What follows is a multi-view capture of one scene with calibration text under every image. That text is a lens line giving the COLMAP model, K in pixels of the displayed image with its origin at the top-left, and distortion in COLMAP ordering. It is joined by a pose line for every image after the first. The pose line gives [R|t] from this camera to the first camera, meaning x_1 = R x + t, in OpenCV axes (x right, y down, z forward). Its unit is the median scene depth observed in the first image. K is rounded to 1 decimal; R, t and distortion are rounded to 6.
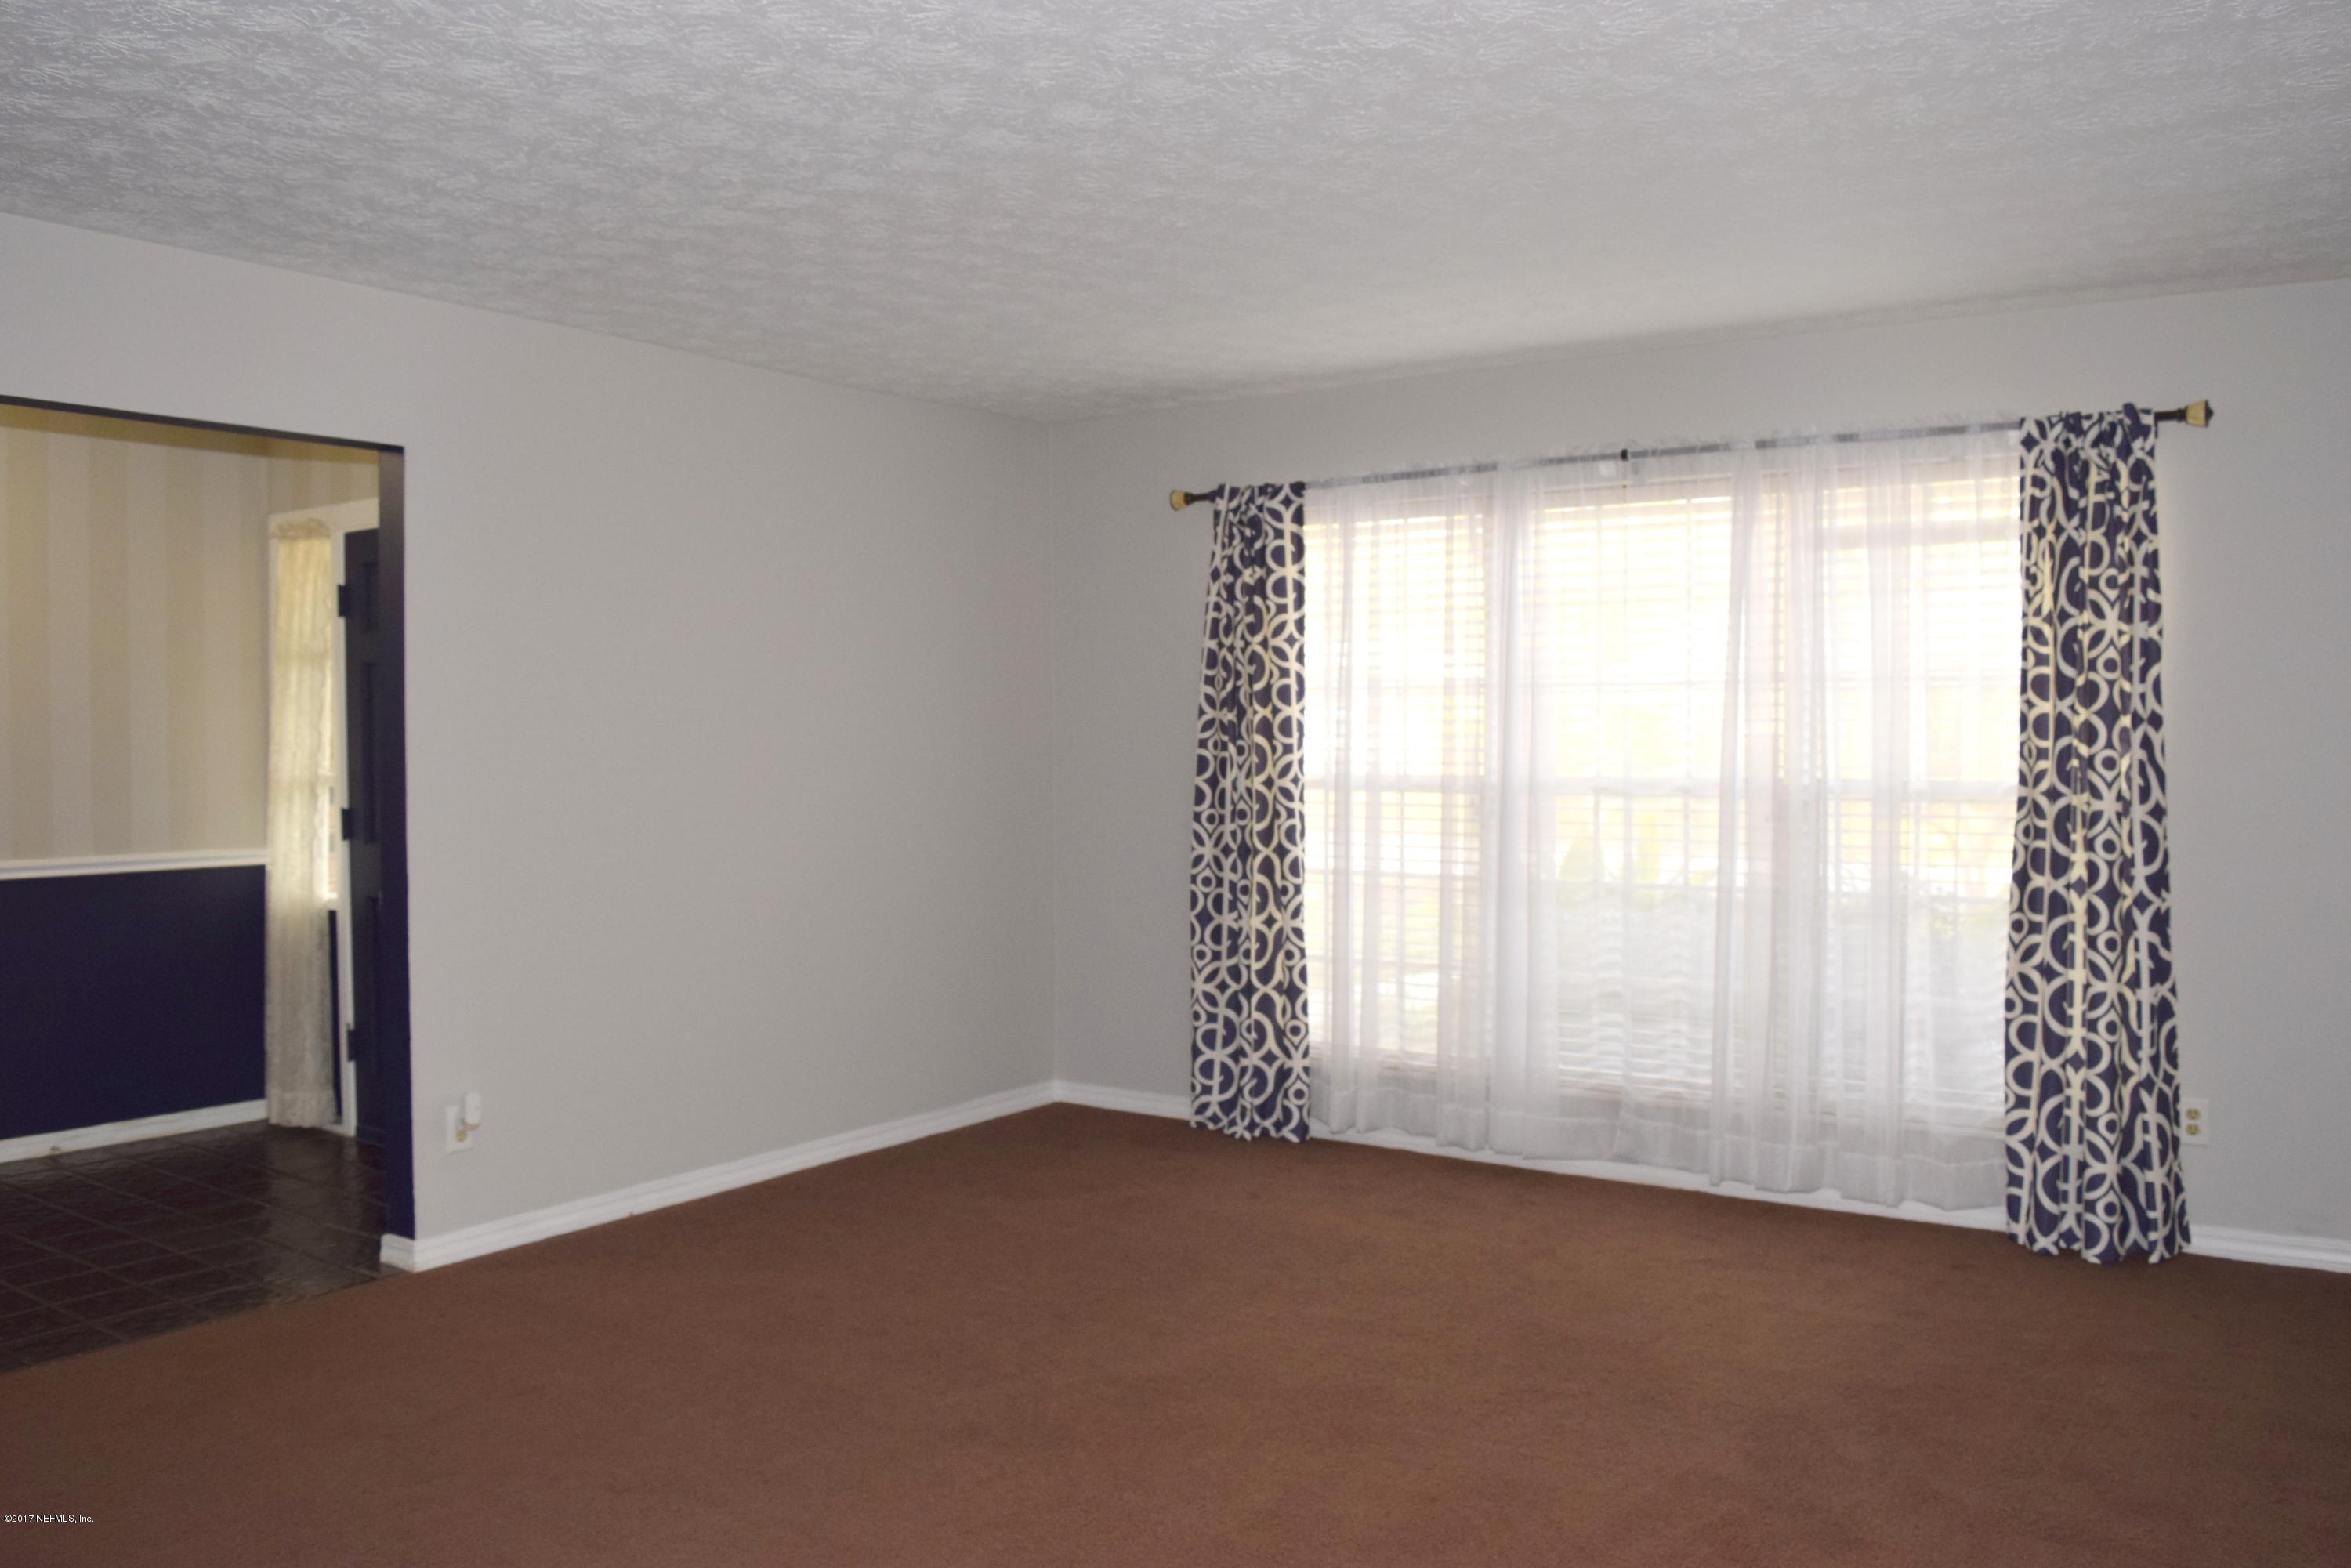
lens RADIAL K [[1834.8, 0, 1184.6], [0, 1834.8, 775.9], [0, 0, 1]] dist [-0.093698, 0.020427]
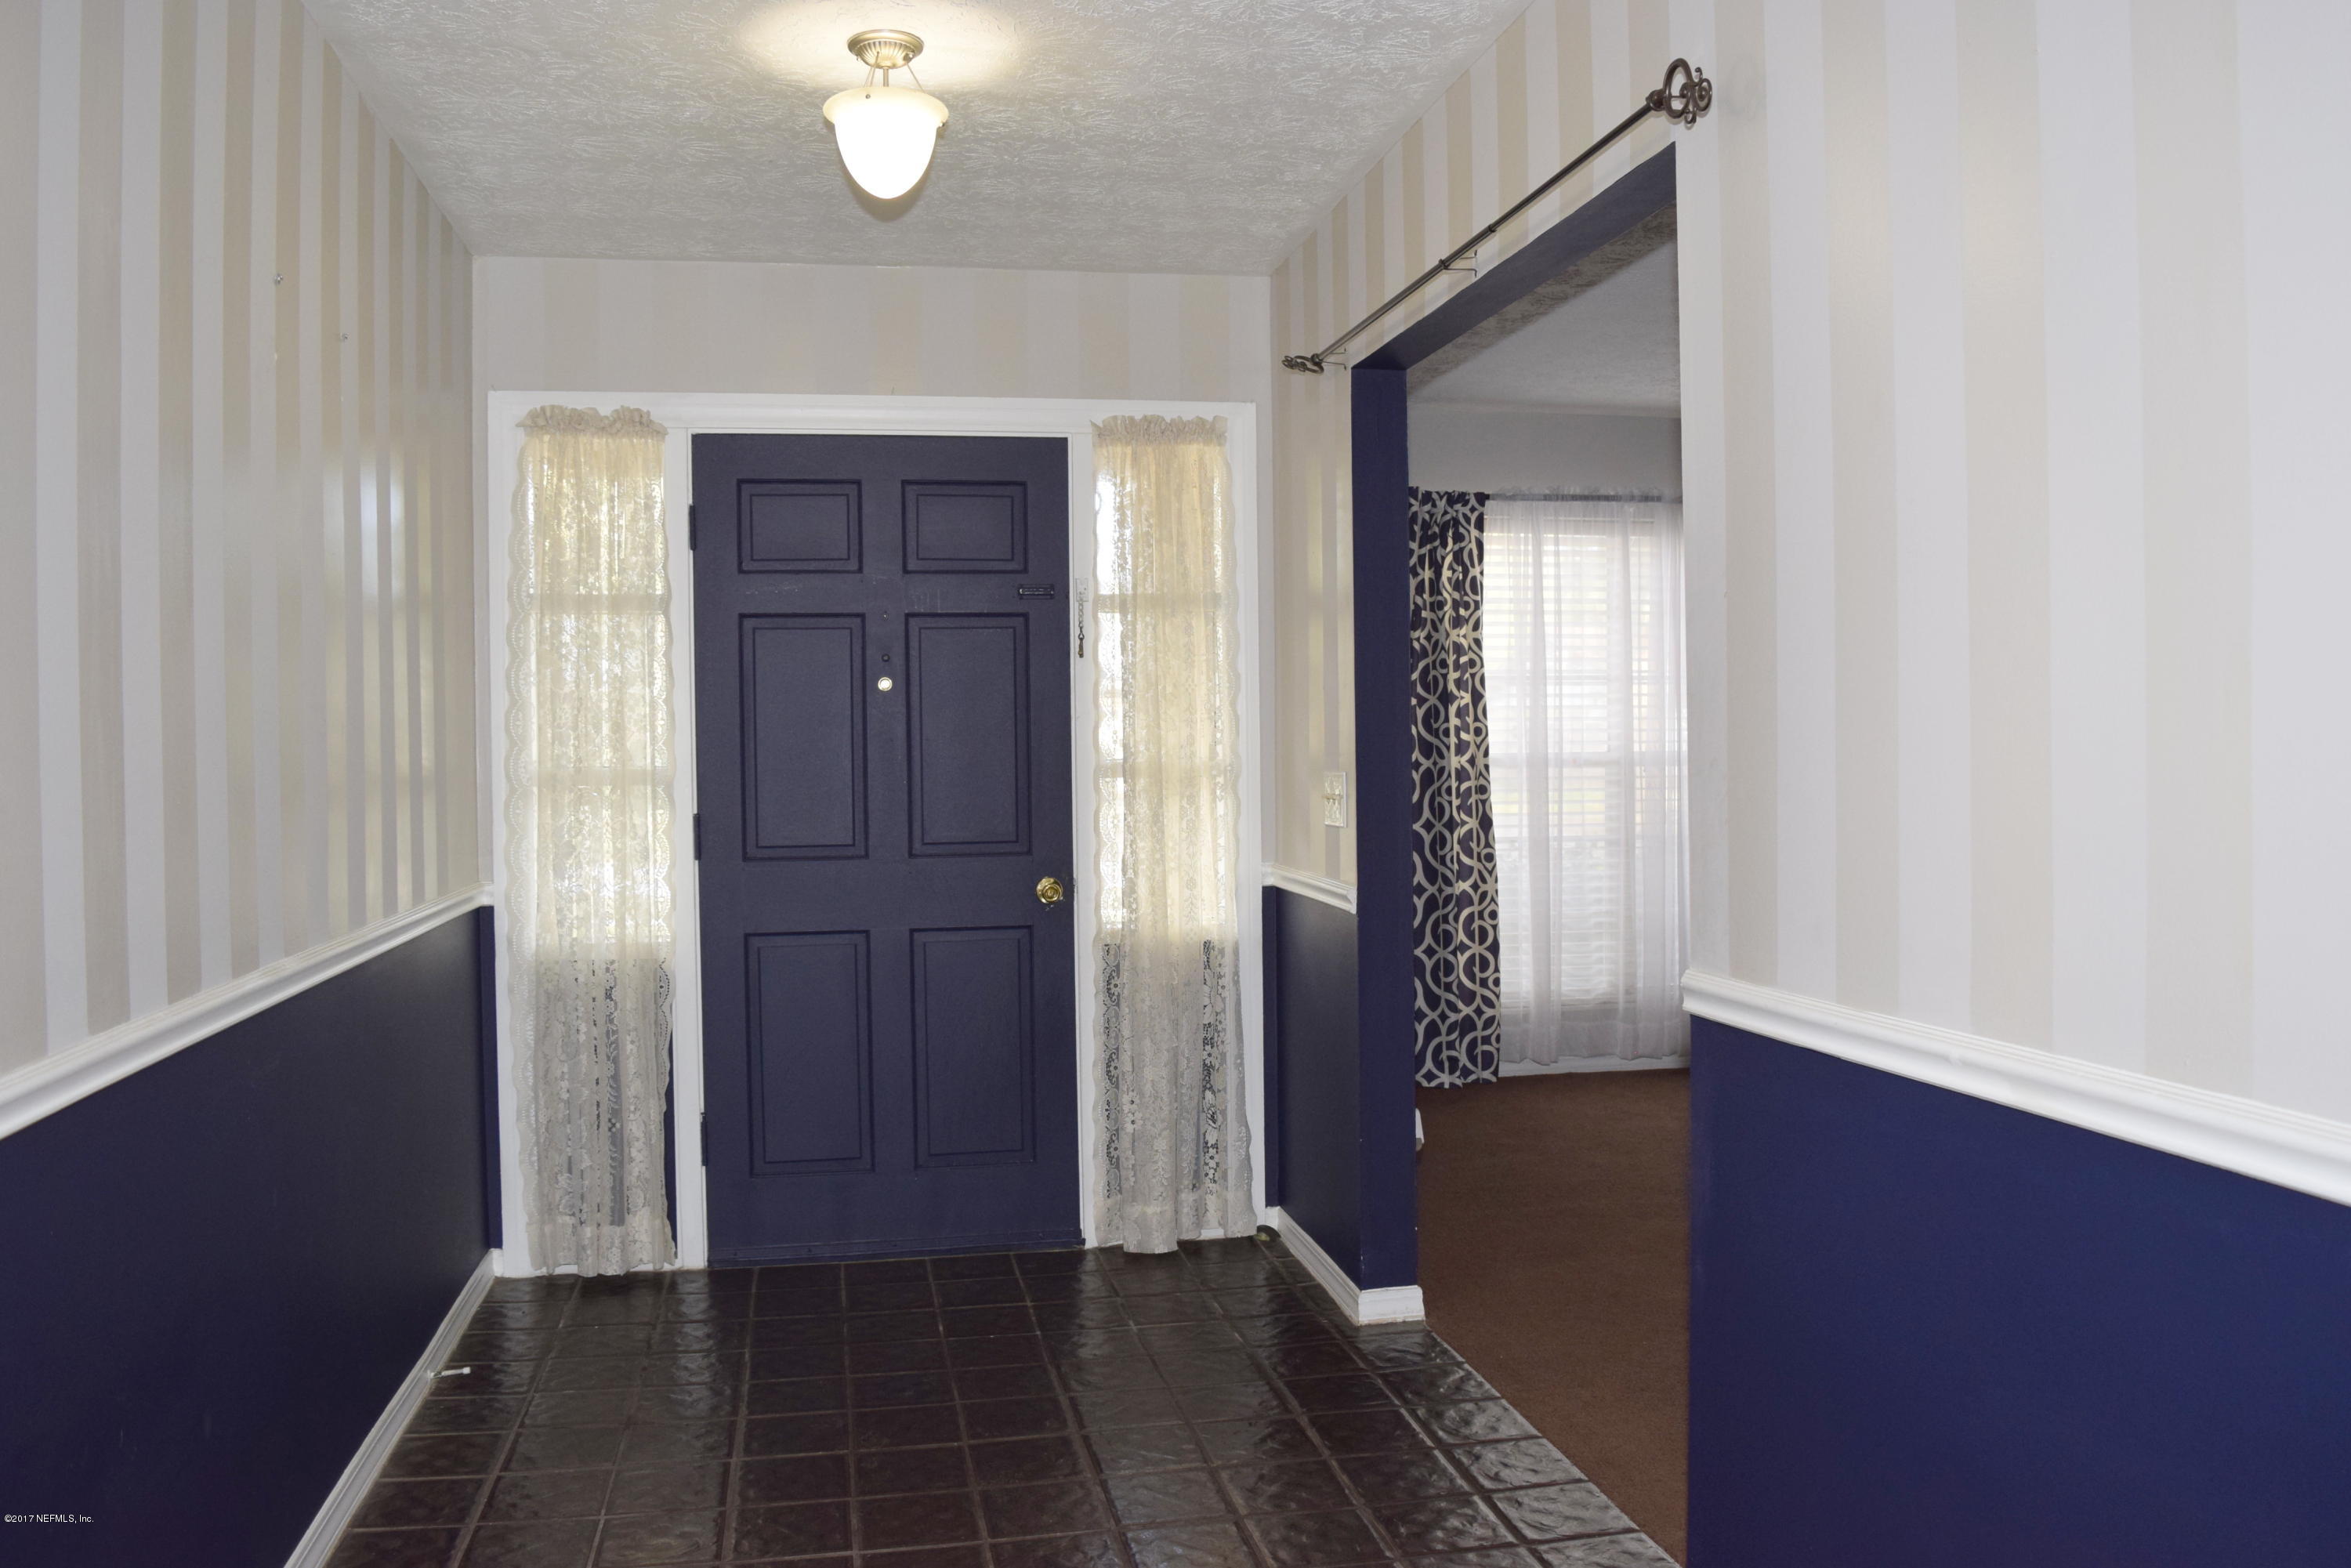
lens RADIAL K [[1834.8, 0, 1184.6], [0, 1834.8, 775.9], [0, 0, 1]] dist [-0.093698, 0.020427]
pose [[0.699024, -0.019037, 0.714844, -0.865398], [0.025574, 0.999672, 0.001614, 0.006186], [-0.714640, 0.017153, 0.699282, 0.350905]]
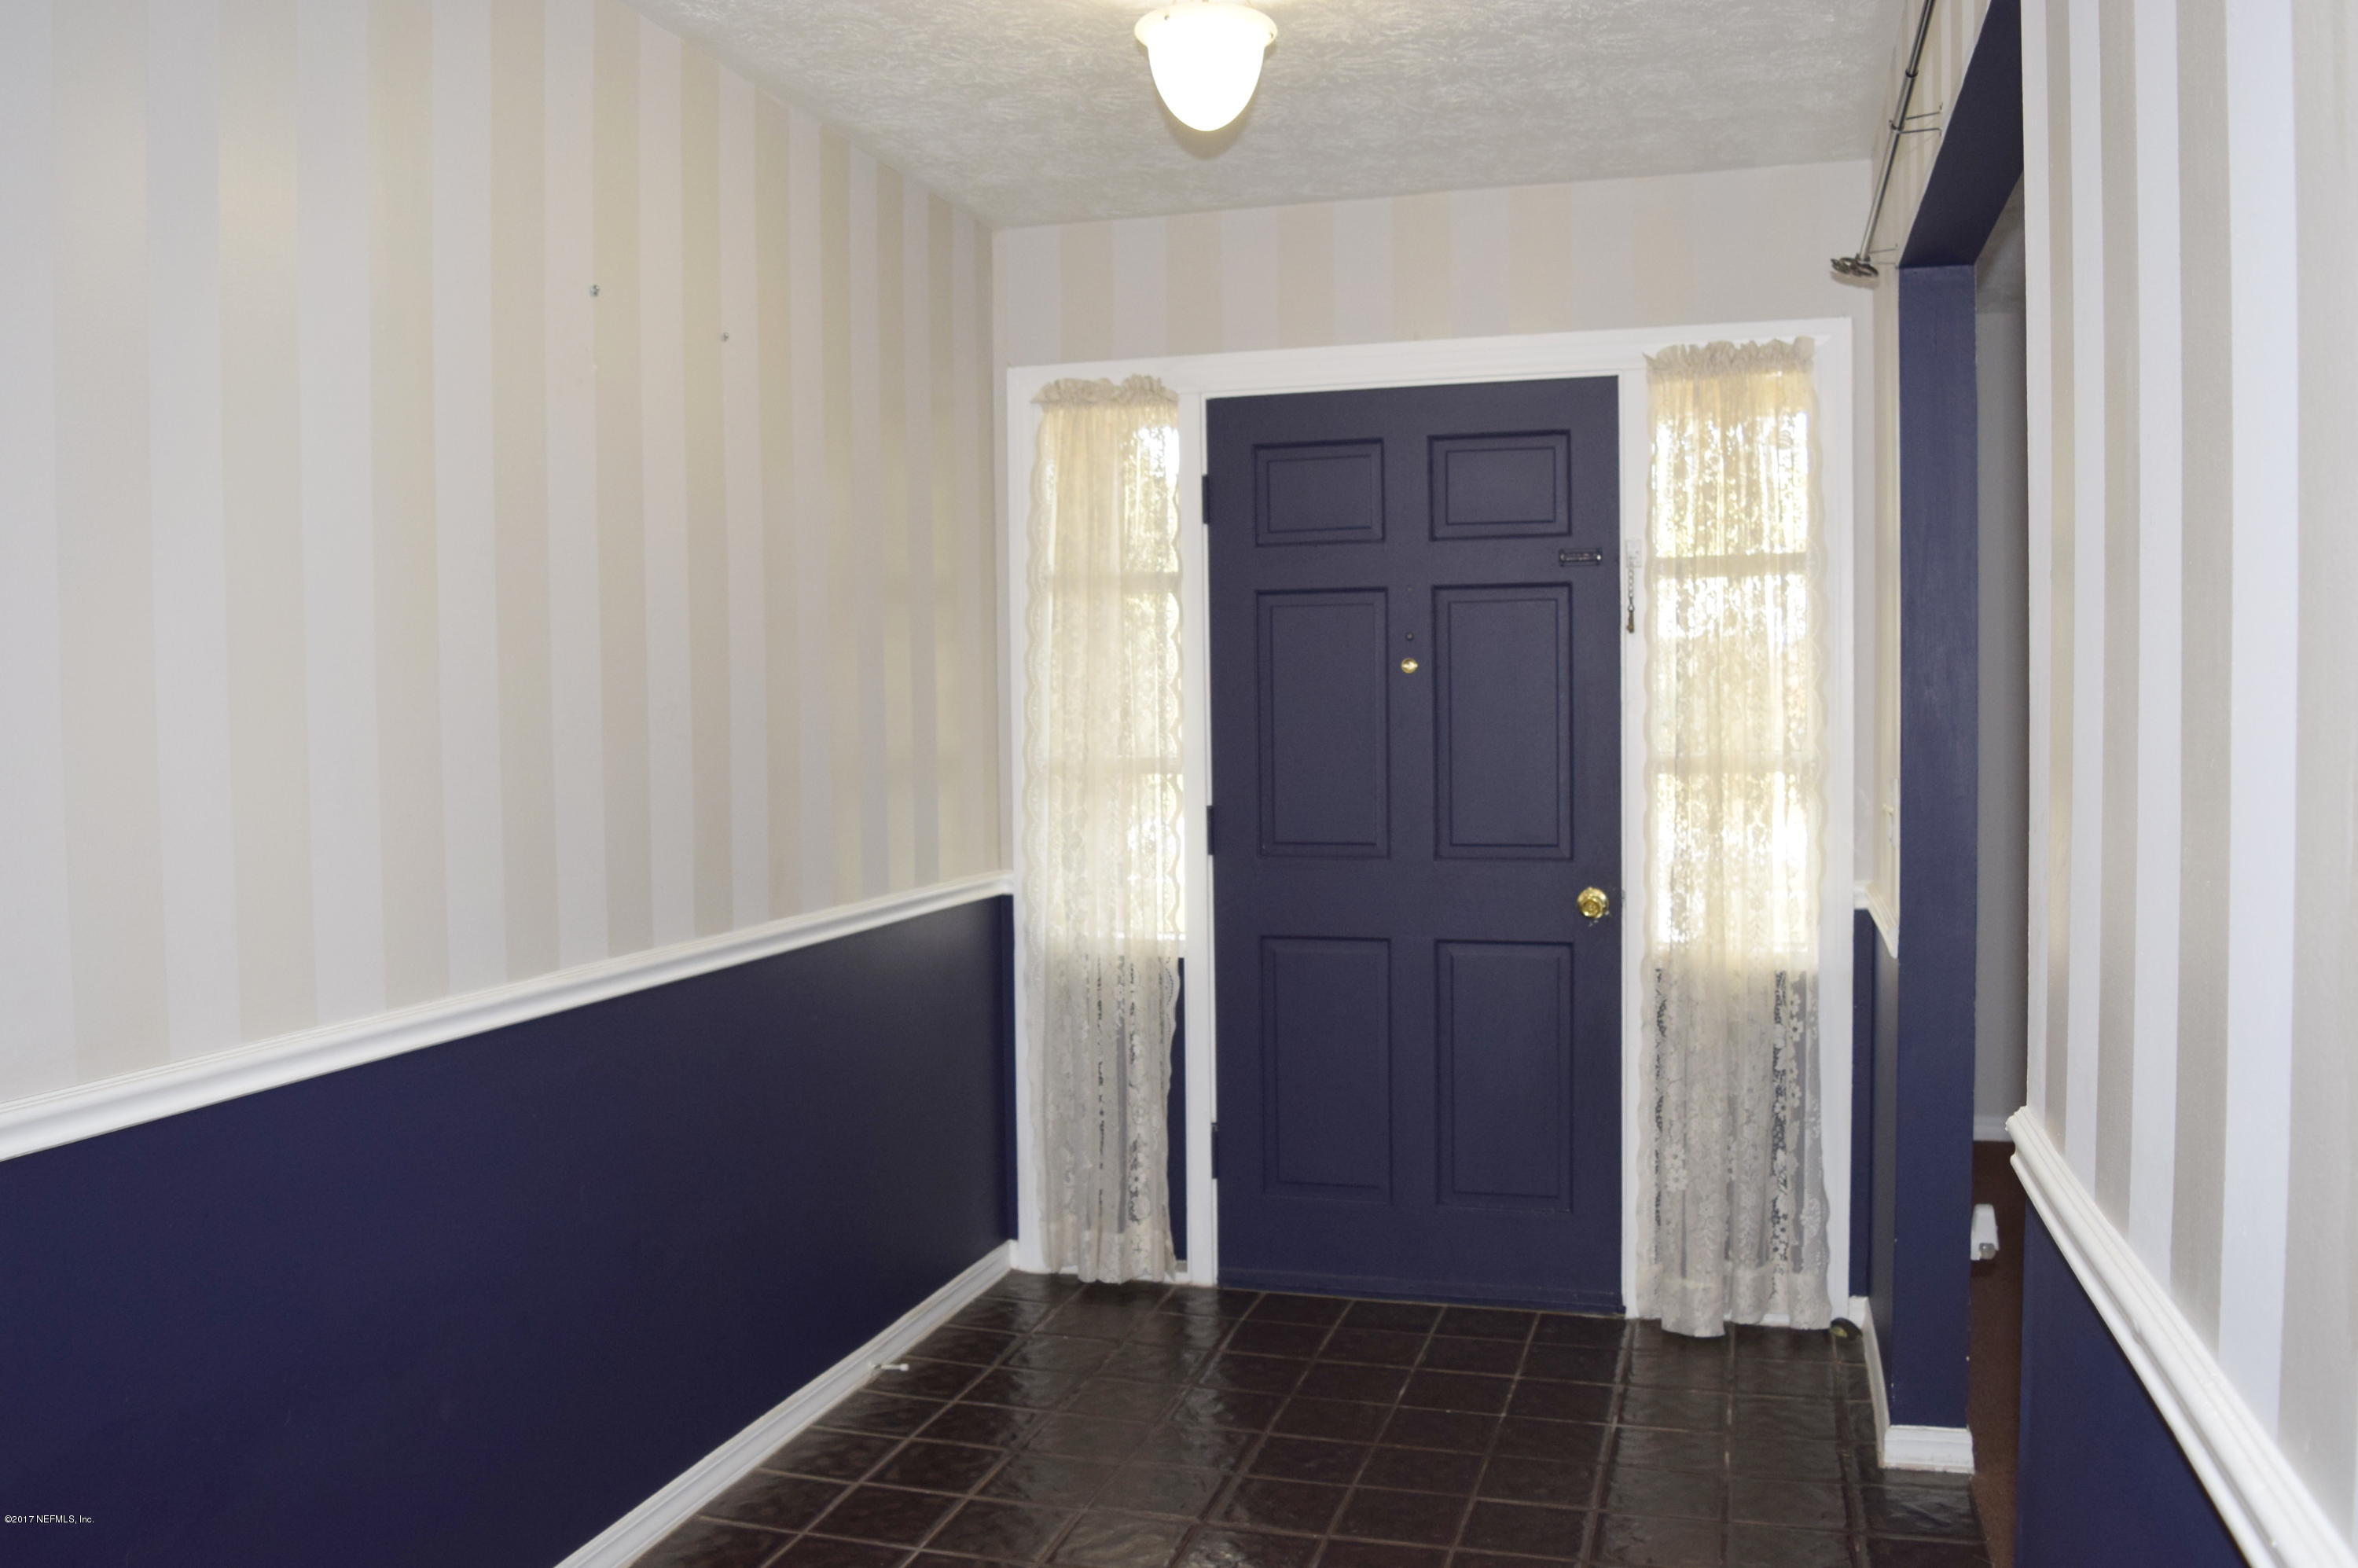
lens RADIAL K [[1929.2, 0, 1178.5], [0, 1929.2, 789.6], [0, 0, 1]] dist [-0.083851, 0.010073]
pose [[0.948896, -0.021770, 0.314837, -0.717595], [0.015258, 0.999616, 0.023135, -0.005503], [-0.315219, -0.017149, 0.948864, 0.316307]]
